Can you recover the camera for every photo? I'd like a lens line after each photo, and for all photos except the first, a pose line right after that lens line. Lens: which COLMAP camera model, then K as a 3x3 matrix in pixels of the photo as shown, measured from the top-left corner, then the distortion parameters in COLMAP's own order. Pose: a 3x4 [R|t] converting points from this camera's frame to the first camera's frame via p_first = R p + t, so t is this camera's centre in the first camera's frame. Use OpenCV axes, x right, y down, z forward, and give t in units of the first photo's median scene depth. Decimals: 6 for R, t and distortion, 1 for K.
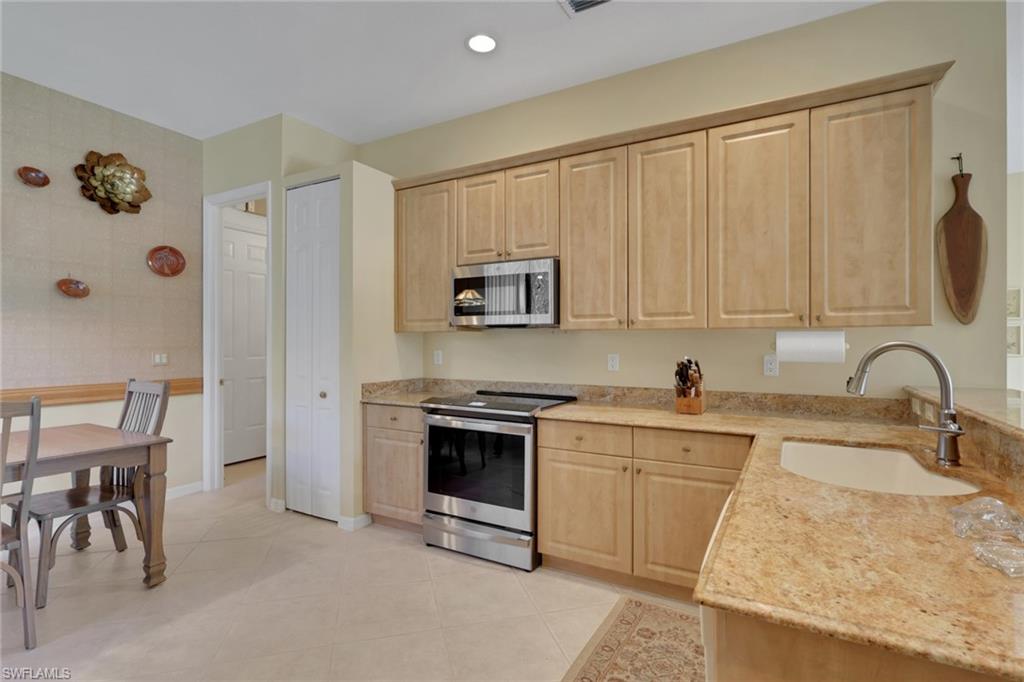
lens RADIAL K [[483.5, 0, 517.2], [0, 483.5, 343.4], [0, 0, 1]] dist [0.001977, 0.000320]
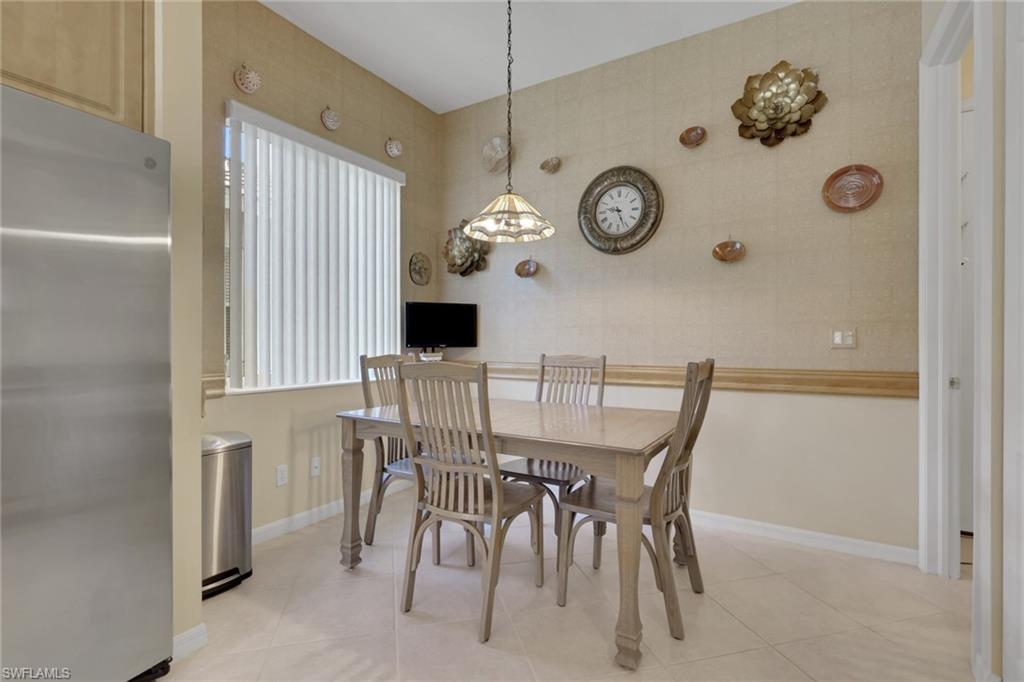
lens RADIAL K [[482.1, 0, 510.5], [0, 482.1, 343.2], [0, 0, 1]] dist [0.001398, 0.000428]
pose [[-0.031094, 0.000900, -0.999516, -0.085818], [-0.003383, 0.999994, 0.001005, 0.055995], [0.999511, 0.003413, -0.031091, 0.795978]]
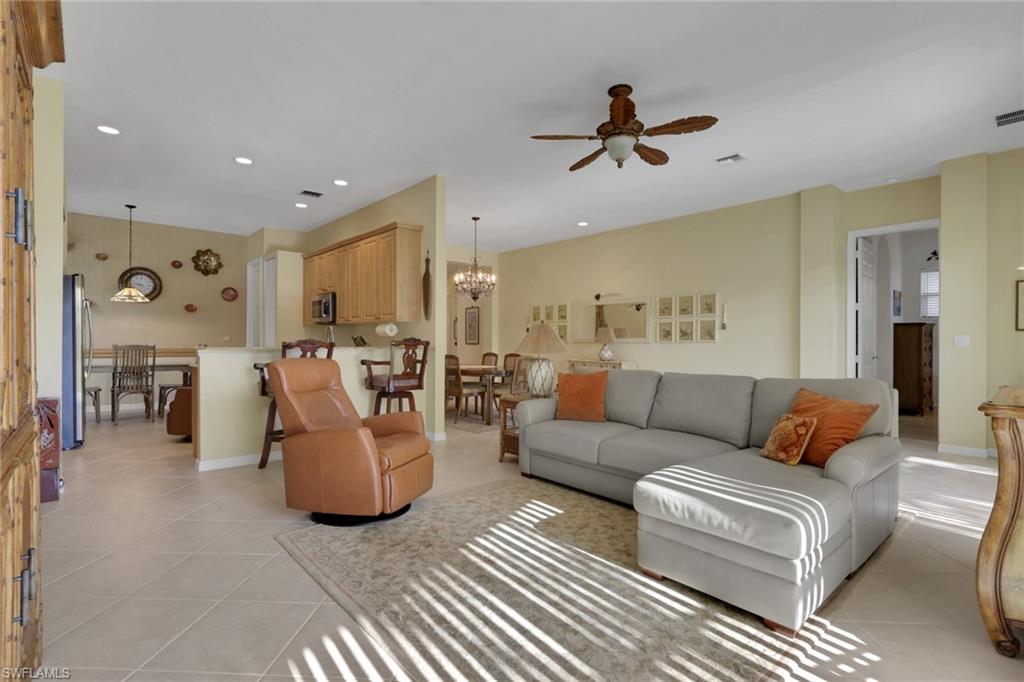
lens RADIAL K [[495.7, 0, 512.0], [0, 495.7, 341.0], [0, 0, 1]] dist [-0.000375, -0.000088]
pose [[0.943948, 0.004007, -0.330070, 1.746742], [-0.004900, 0.999986, -0.001874, 0.058706], [0.330058, 0.003386, 0.943955, -0.996937]]
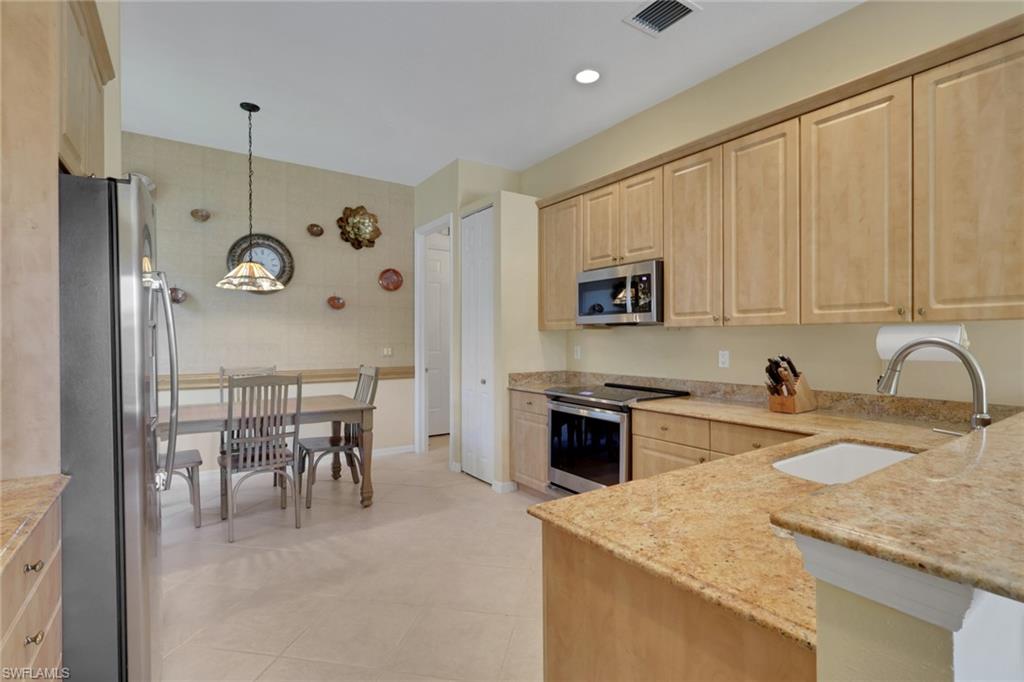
lens RADIAL K [[482.1, 0, 510.5], [0, 482.1, 343.2], [0, 0, 1]] dist [0.001398, 0.000428]
pose [[0.895610, 0.002510, -0.444833, 0.255444], [0.000305, 0.999980, 0.006257, 0.000133], [0.444840, -0.005739, 0.895592, -0.093231]]
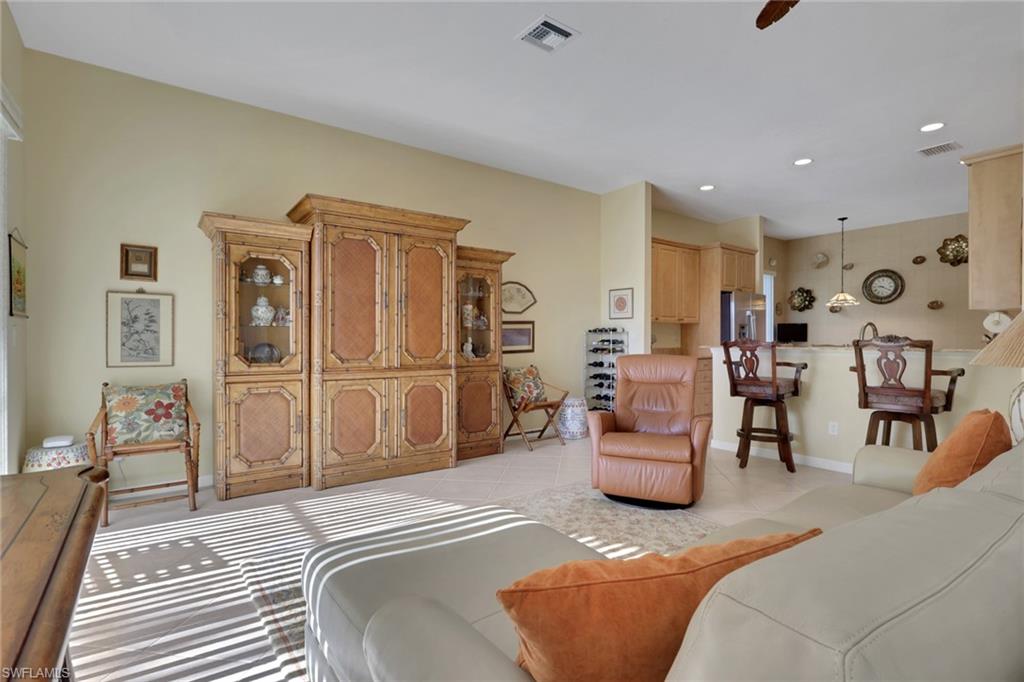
lens RADIAL K [[482.1, 0, 510.5], [0, 482.1, 343.2], [0, 0, 1]] dist [0.001398, 0.000428]
pose [[-0.413577, 0.007785, -0.910436, 2.304895], [-0.002636, 0.999949, 0.009748, 0.052341], [0.910465, 0.006431, -0.413535, 0.186340]]
